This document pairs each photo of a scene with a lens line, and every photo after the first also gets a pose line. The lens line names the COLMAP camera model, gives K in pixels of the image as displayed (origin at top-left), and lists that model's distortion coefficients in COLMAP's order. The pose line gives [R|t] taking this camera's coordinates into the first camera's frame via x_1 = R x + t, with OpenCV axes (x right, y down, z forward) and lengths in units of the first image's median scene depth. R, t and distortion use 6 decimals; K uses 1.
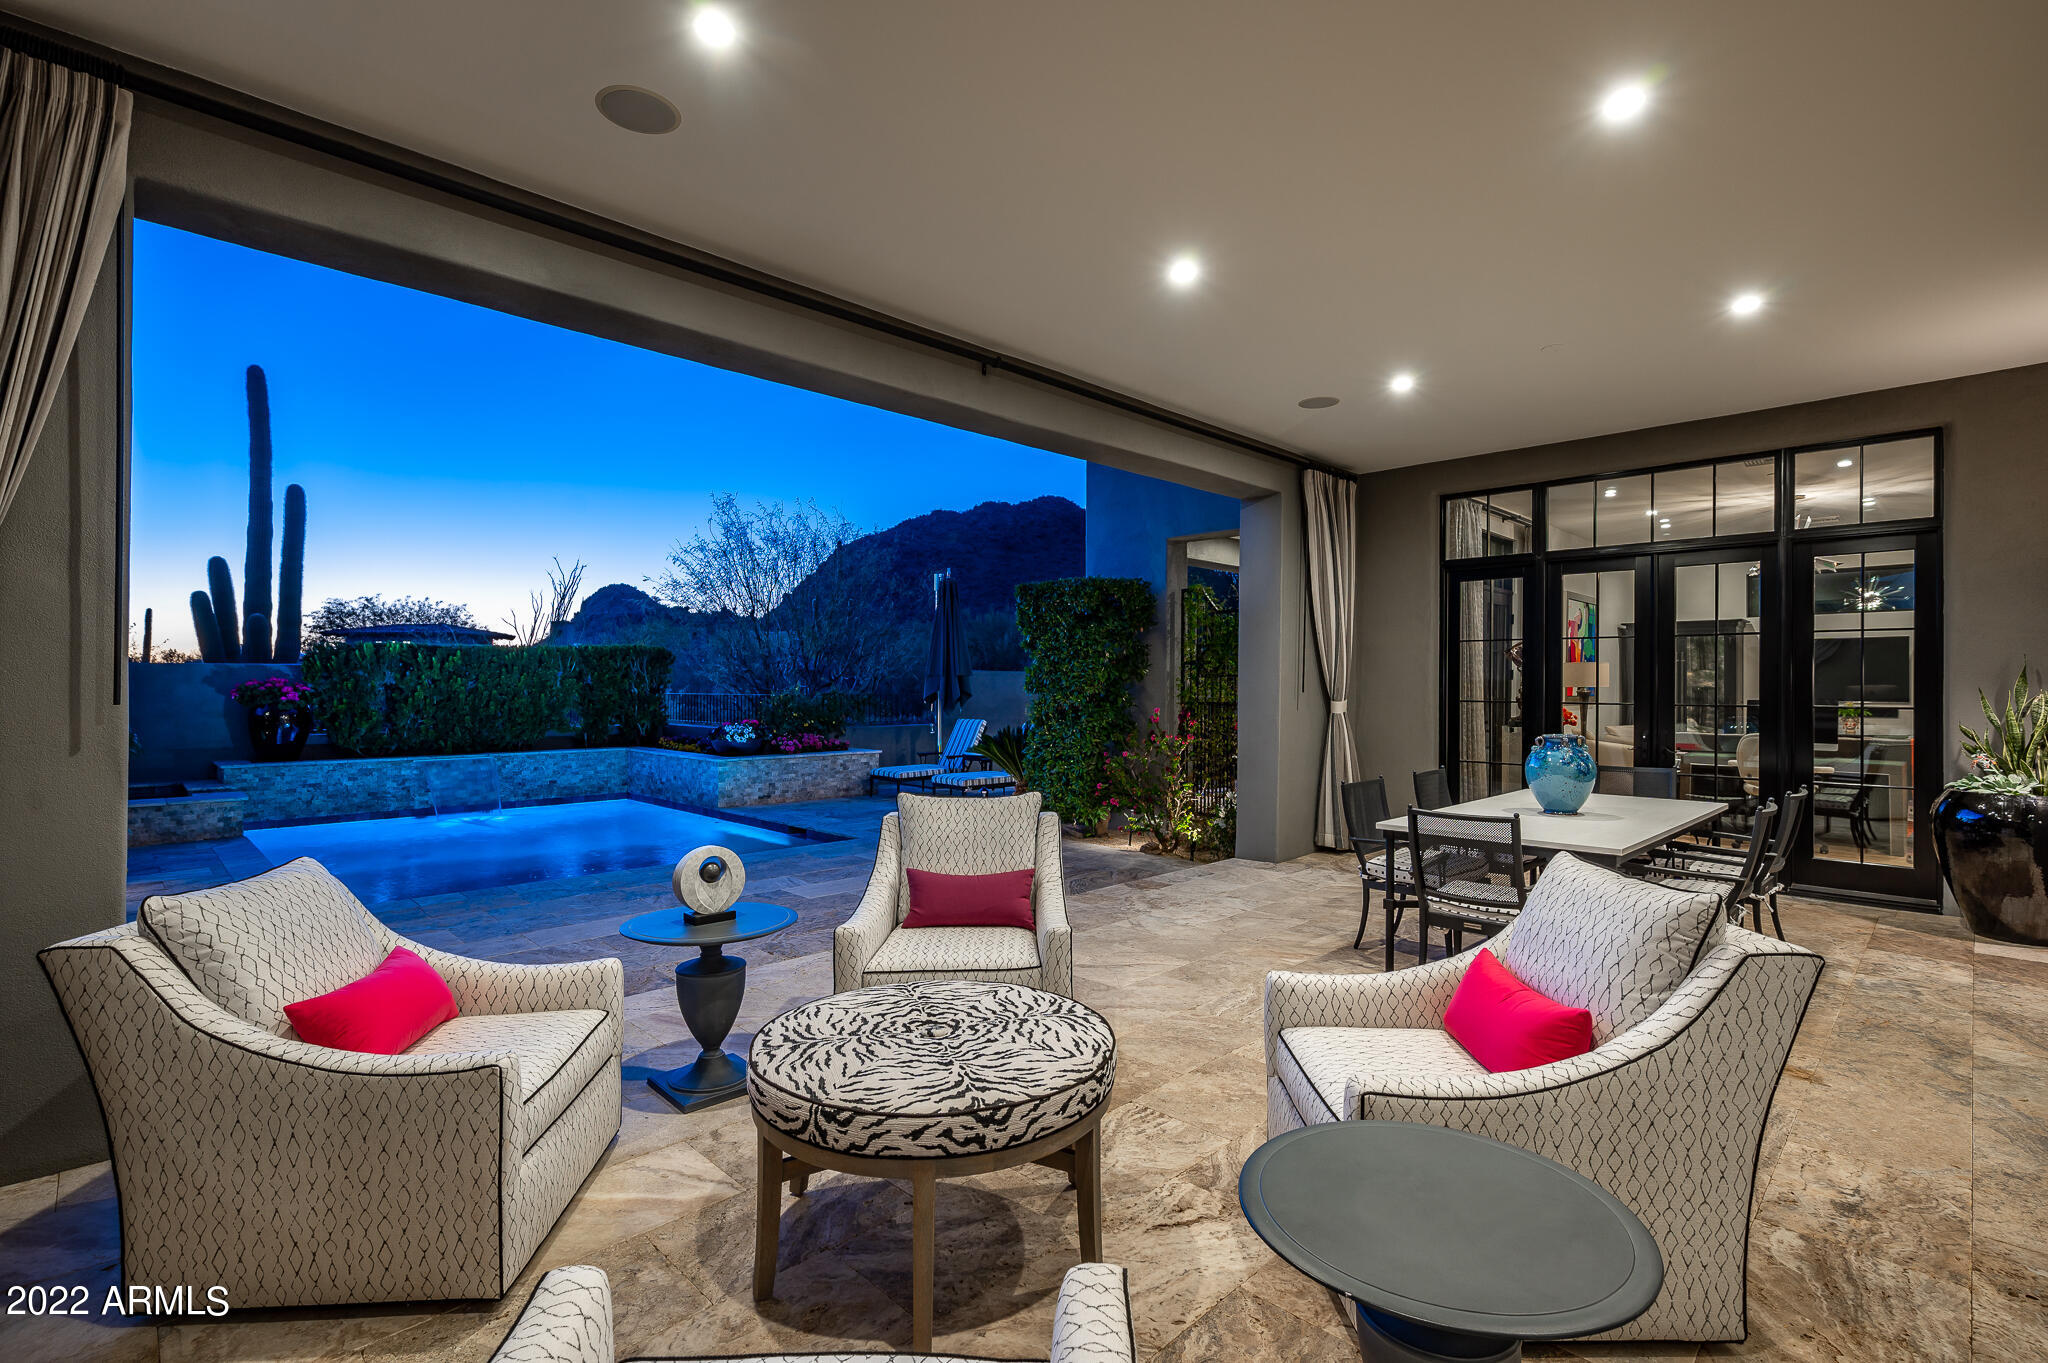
lens RADIAL K [[935.6, 0, 1022.0], [0, 935.6, 682.0], [0, 0, 1]] dist [0.001284, 0.000565]
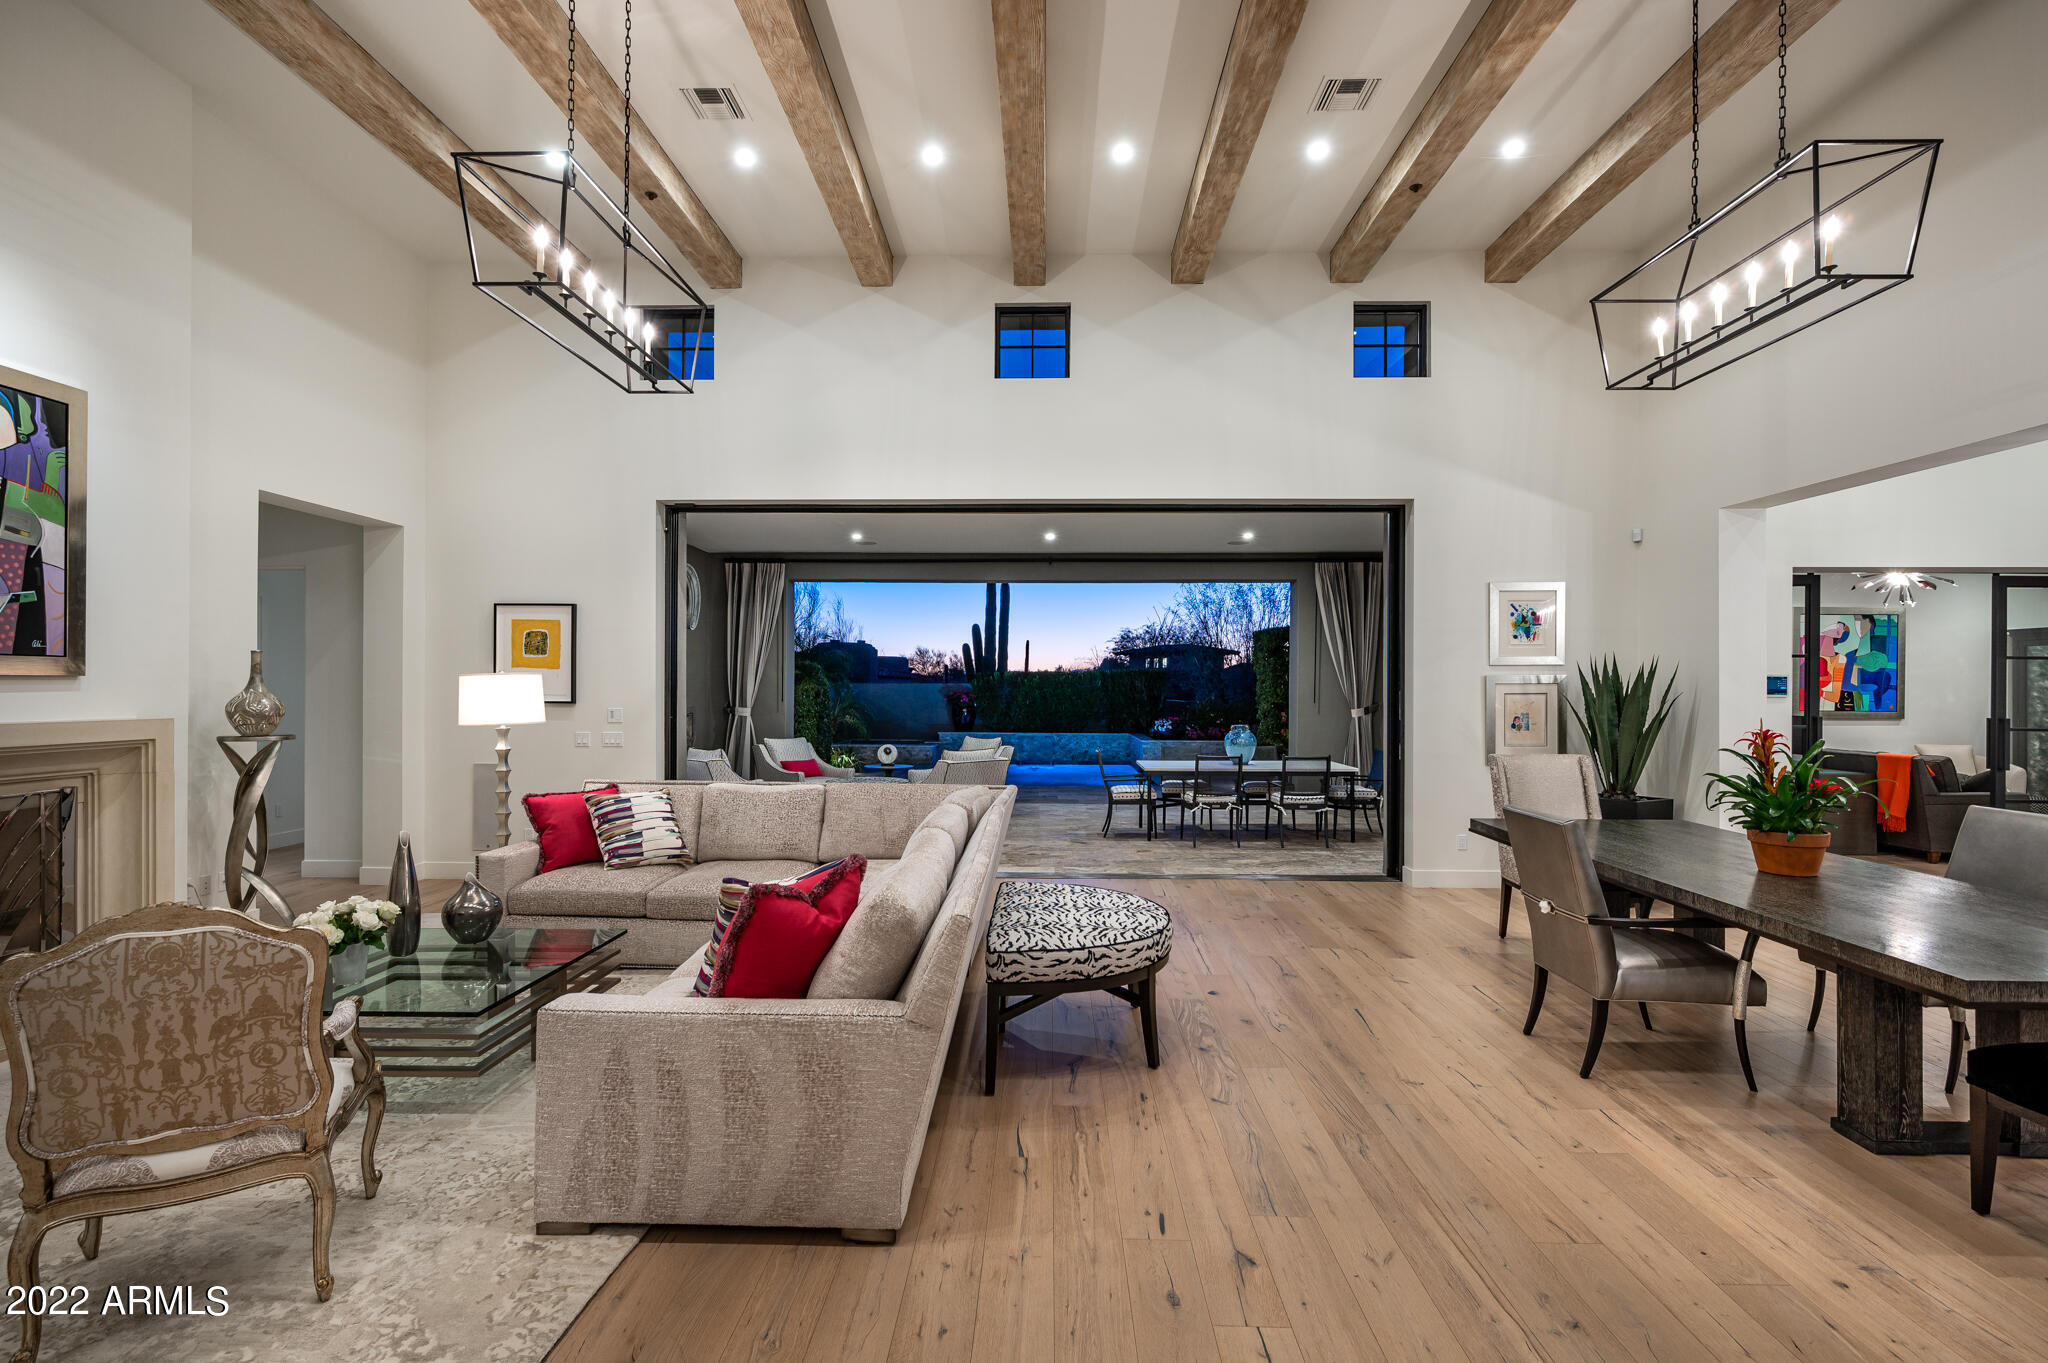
lens RADIAL K [[944.4, 0, 1021.4], [0, 944.4, 681.8], [0, 0, 1]] dist [0.001003, 0.000397]
pose [[0.695459, -0.004776, -0.718550, 0.721472], [-0.000059, 0.999978, -0.006704, -0.009113], [0.718565, 0.004705, 0.695443, -0.307602]]
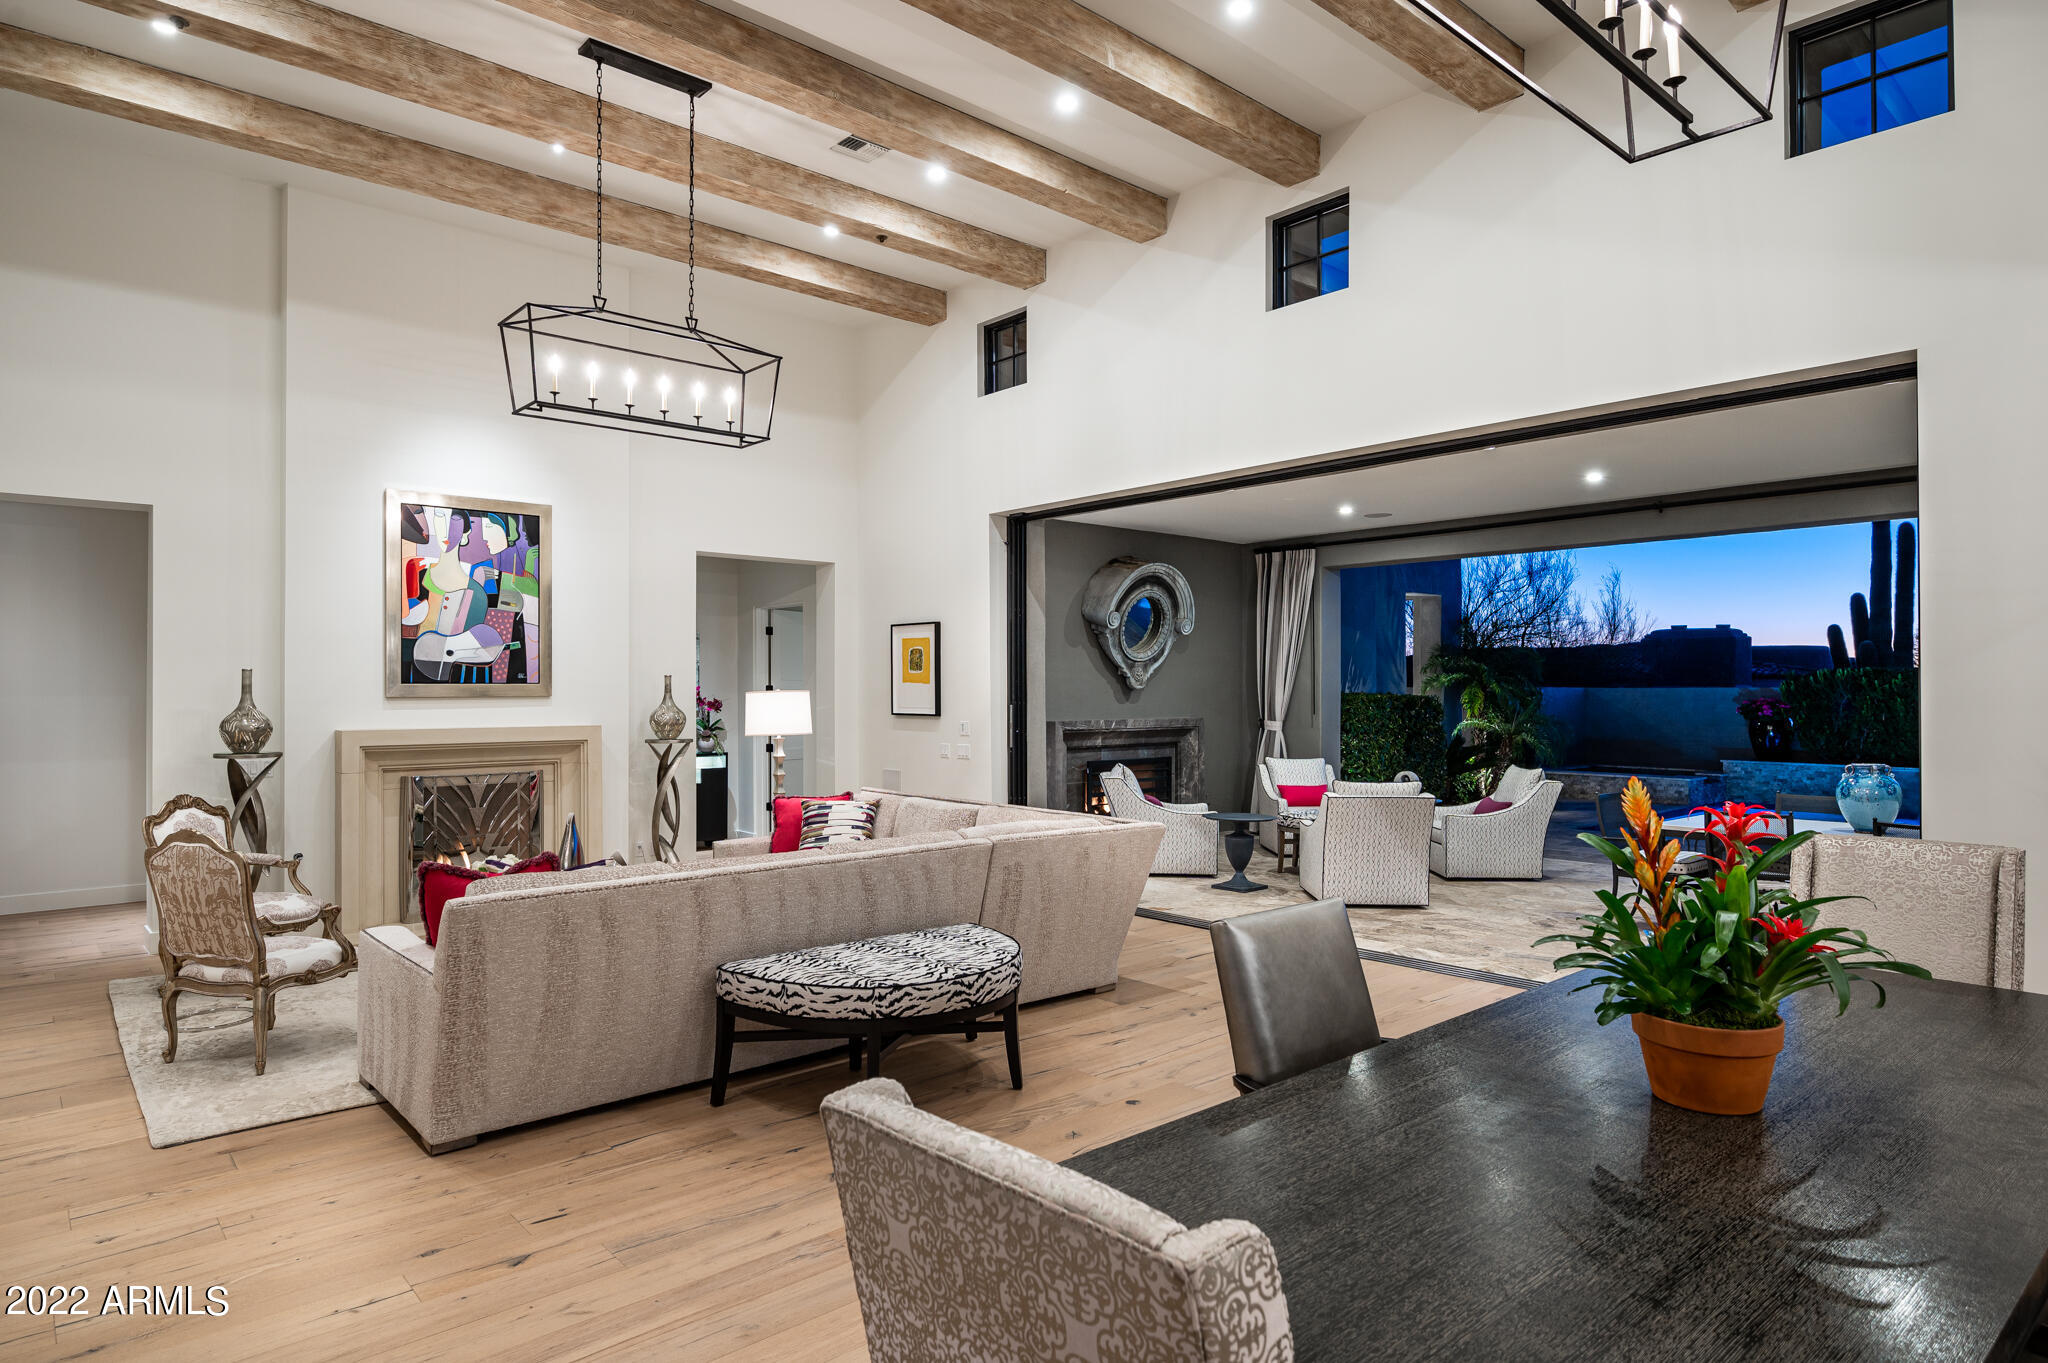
lens RADIAL K [[1165.0, 0, 1018.0], [0, 1165.0, 681.1], [0, 0, 1]] dist [-0.000263, 0.000224]
pose [[-0.047060, -0.010629, -0.998835, 0.876380], [0.004342, 0.999932, -0.010845, -0.014500], [0.998883, -0.004847, -0.047011, 0.012041]]
